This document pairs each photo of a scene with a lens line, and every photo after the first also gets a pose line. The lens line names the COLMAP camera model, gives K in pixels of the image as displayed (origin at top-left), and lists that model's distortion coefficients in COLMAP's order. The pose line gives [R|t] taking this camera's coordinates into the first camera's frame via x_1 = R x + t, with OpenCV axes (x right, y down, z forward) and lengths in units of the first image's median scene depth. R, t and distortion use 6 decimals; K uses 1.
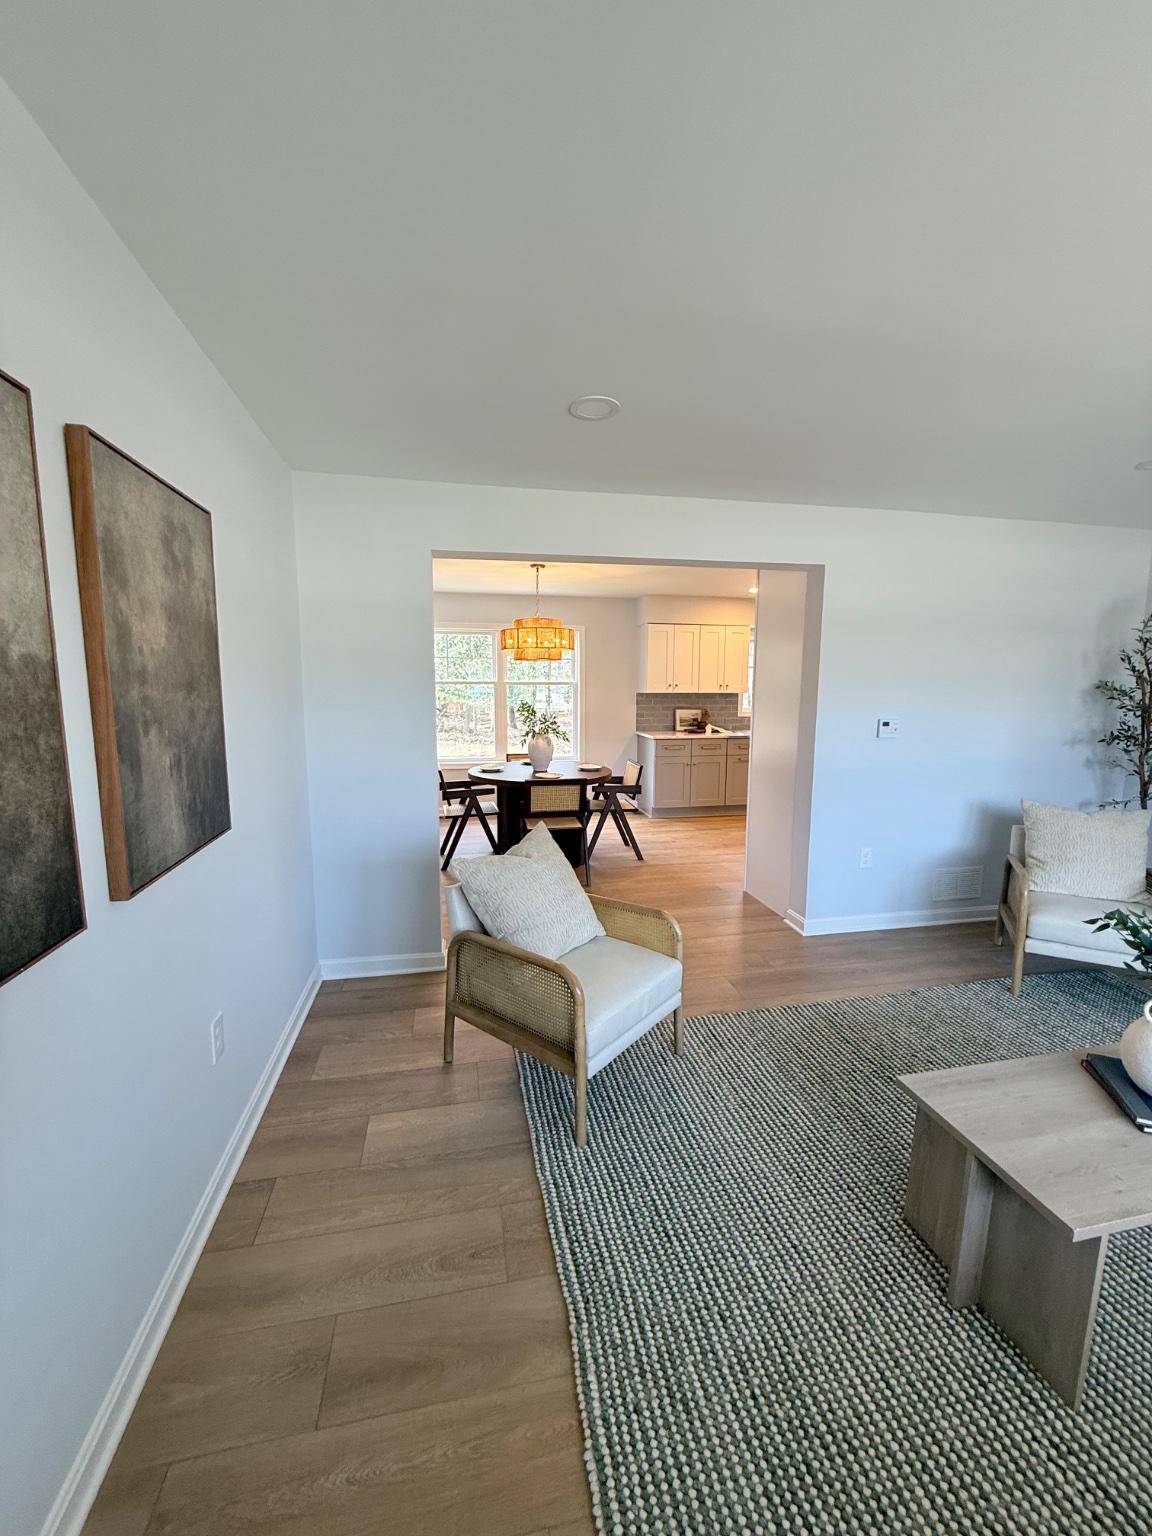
lens RADIAL K [[612.8, 0, 576.7], [0, 612.8, 763.1], [0, 0, 1]] dist [0.000197, -0.000221]
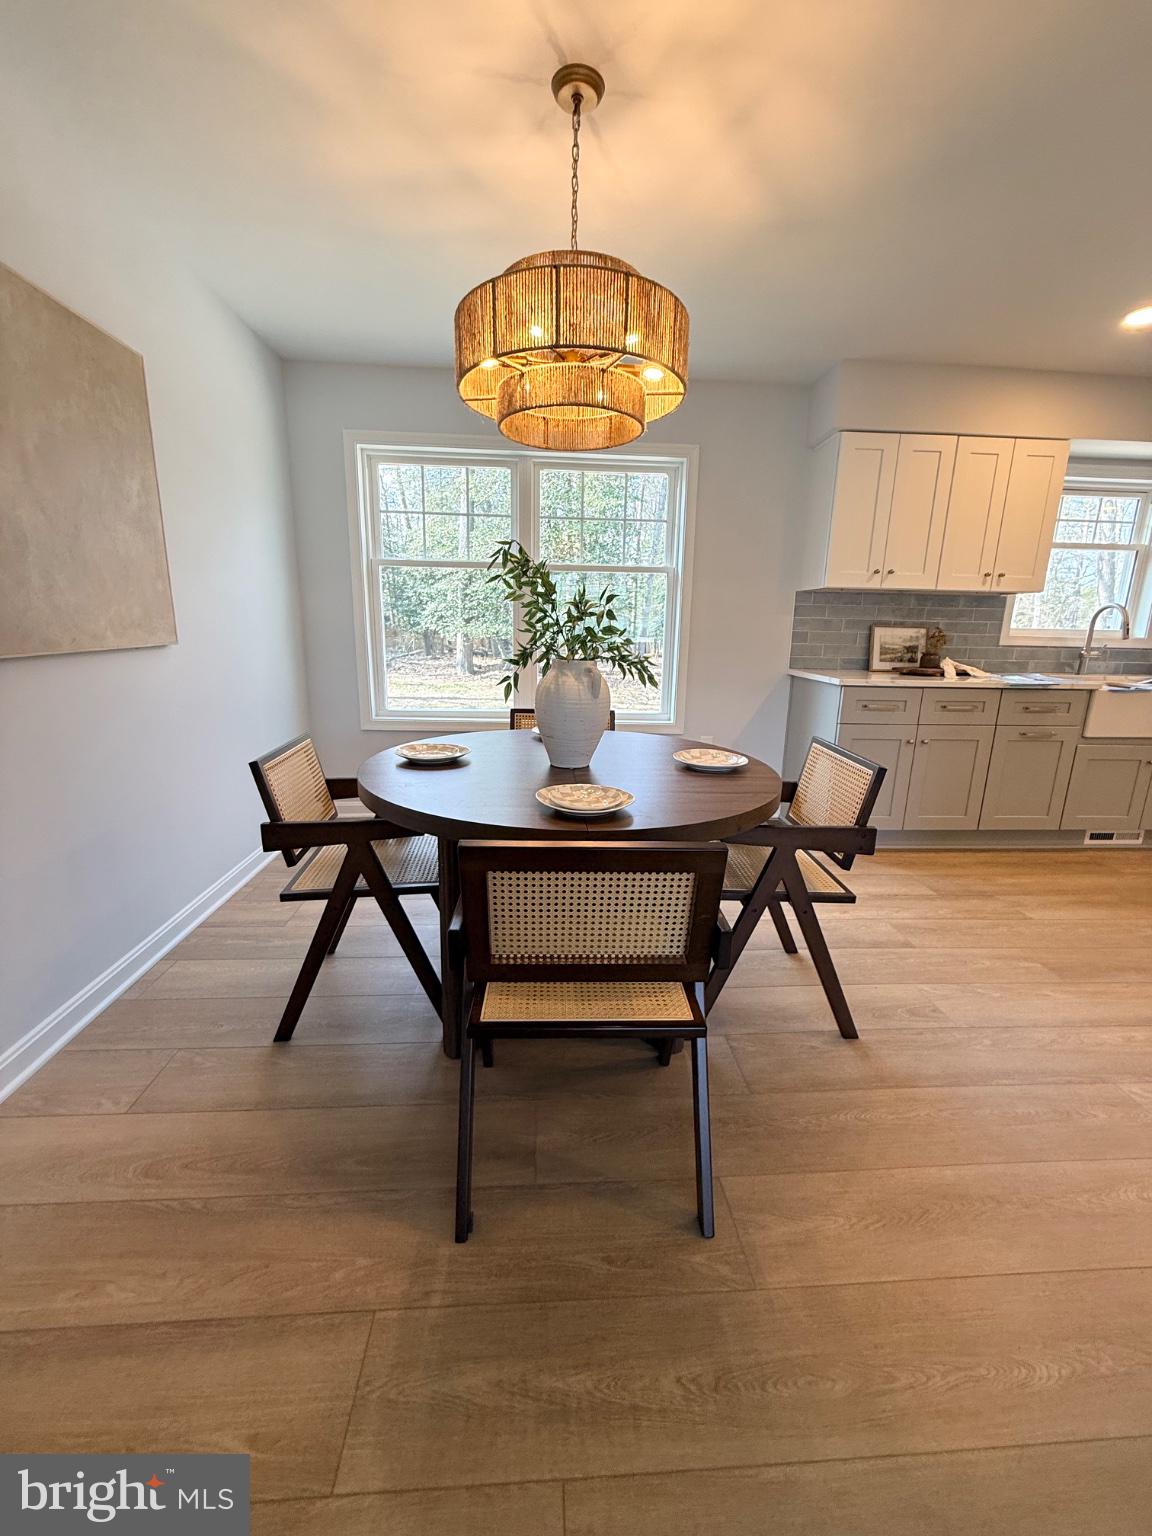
lens RADIAL K [[612.8, 0, 576.7], [0, 612.8, 763.1], [0, 0, 1]] dist [0.000197, -0.000221]
pose [[0.990102, 0.047561, -0.132044, -0.012495], [-0.035285, 0.994966, 0.093797, -0.032181], [0.135840, -0.088209, 0.986796, 0.956532]]
